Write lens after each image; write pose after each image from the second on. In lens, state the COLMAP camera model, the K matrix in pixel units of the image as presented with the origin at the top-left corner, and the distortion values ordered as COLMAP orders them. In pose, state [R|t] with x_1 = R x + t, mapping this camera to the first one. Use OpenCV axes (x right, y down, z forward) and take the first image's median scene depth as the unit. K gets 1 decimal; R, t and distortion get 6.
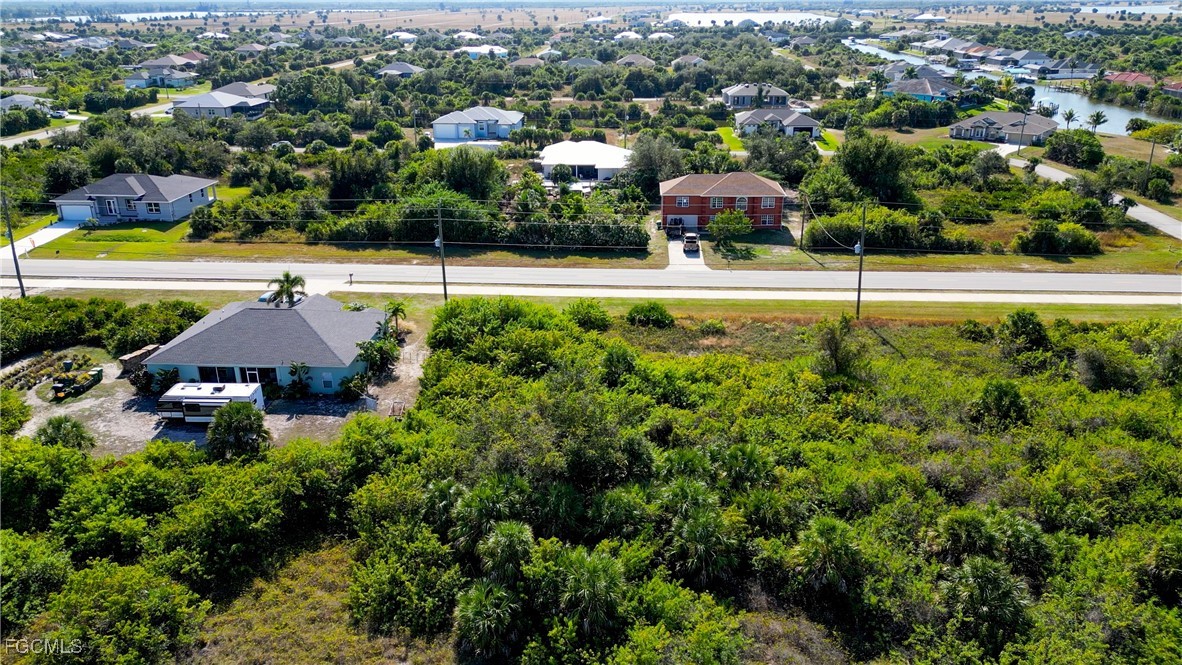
lens RADIAL K [[875.5, 0, 591.0], [0, 875.5, 332.5], [0, 0, 1]] dist [0.055554, -0.041720]
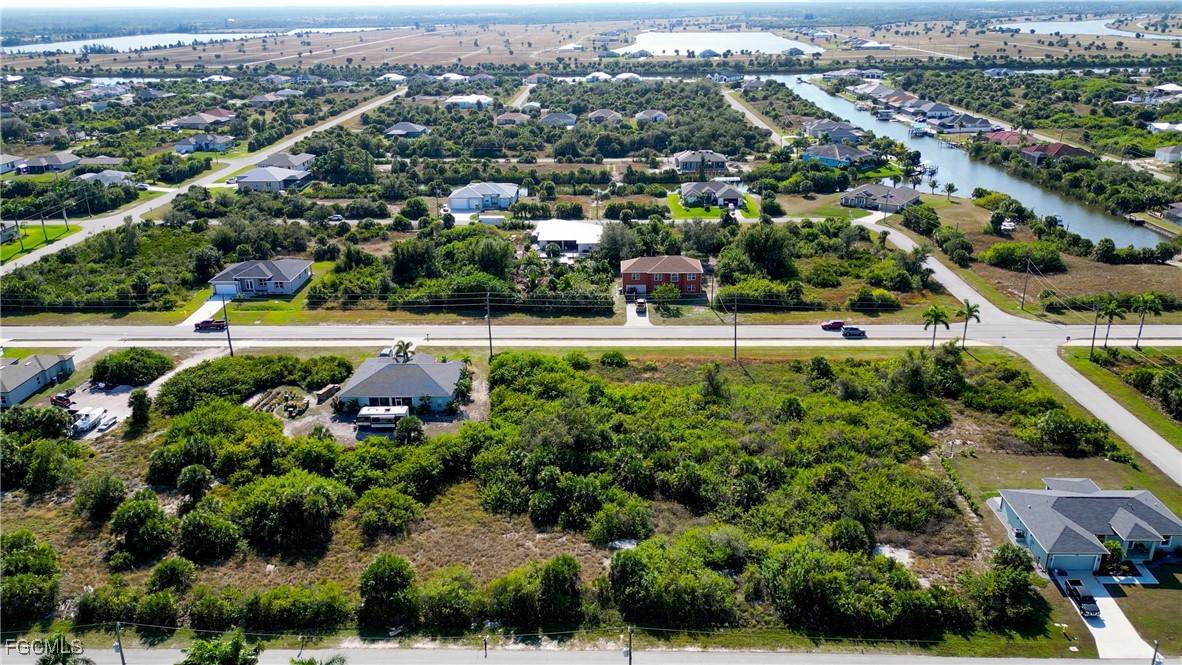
lens RADIAL K [[868.2, 0, 591.0], [0, 868.2, 332.5], [0, 0, 1]] dist [0.080306, -0.086382]
pose [[0.999440, -0.018882, 0.027620, -0.023149], [0.019005, 0.999811, -0.004214, -0.068505], [-0.027536, 0.004737, 0.999610, -0.712829]]
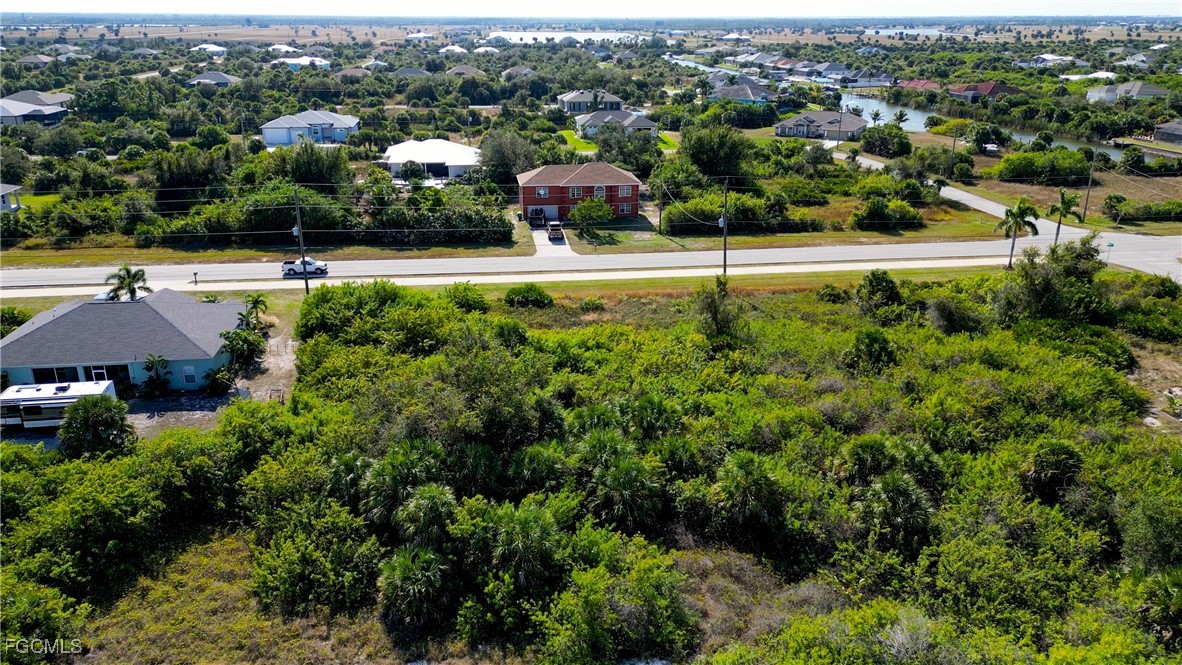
lens RADIAL K [[875.5, 0, 591.0], [0, 875.5, 332.5], [0, 0, 1]] dist [0.055554, -0.041720]
pose [[0.981214, -0.057135, 0.184270, -0.047573], [0.060900, 0.998034, -0.014834, 0.041975], [-0.183060, 0.025778, 0.982764, 0.016164]]
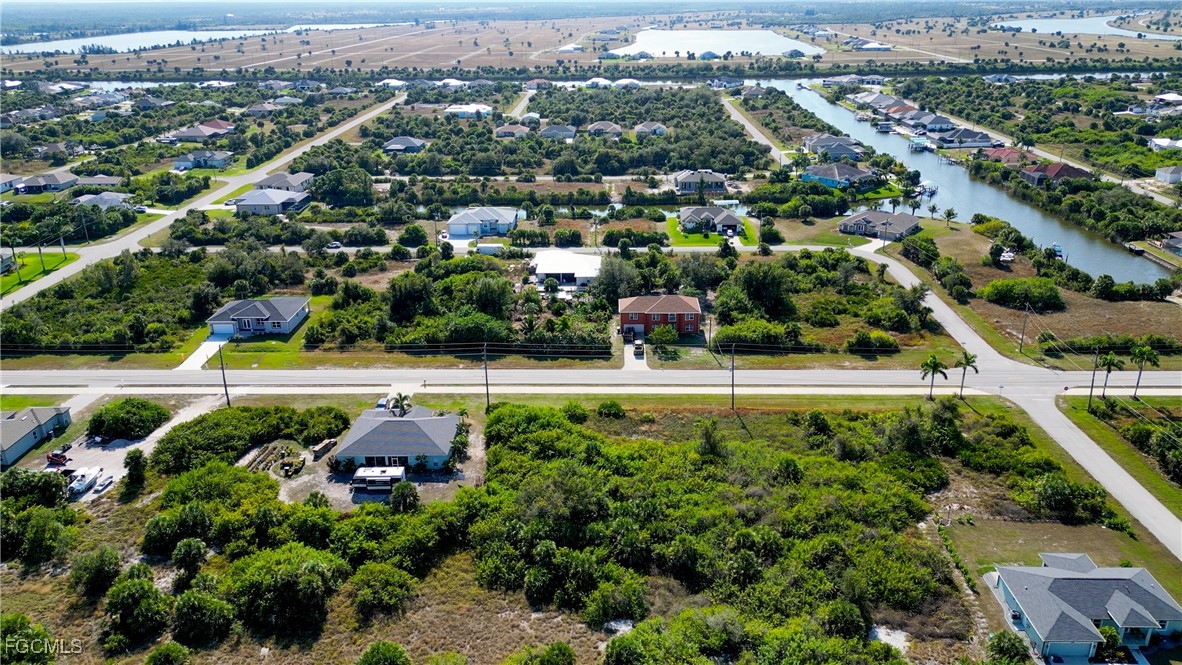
lens RADIAL K [[868.2, 0, 591.0], [0, 868.2, 332.5], [0, 0, 1]] dist [0.080306, -0.086382]
pose [[0.999452, -0.019203, 0.026952, -0.014207], [0.019120, 0.999812, 0.003357, -0.184369], [-0.027012, -0.002839, 0.999631, -0.709715]]
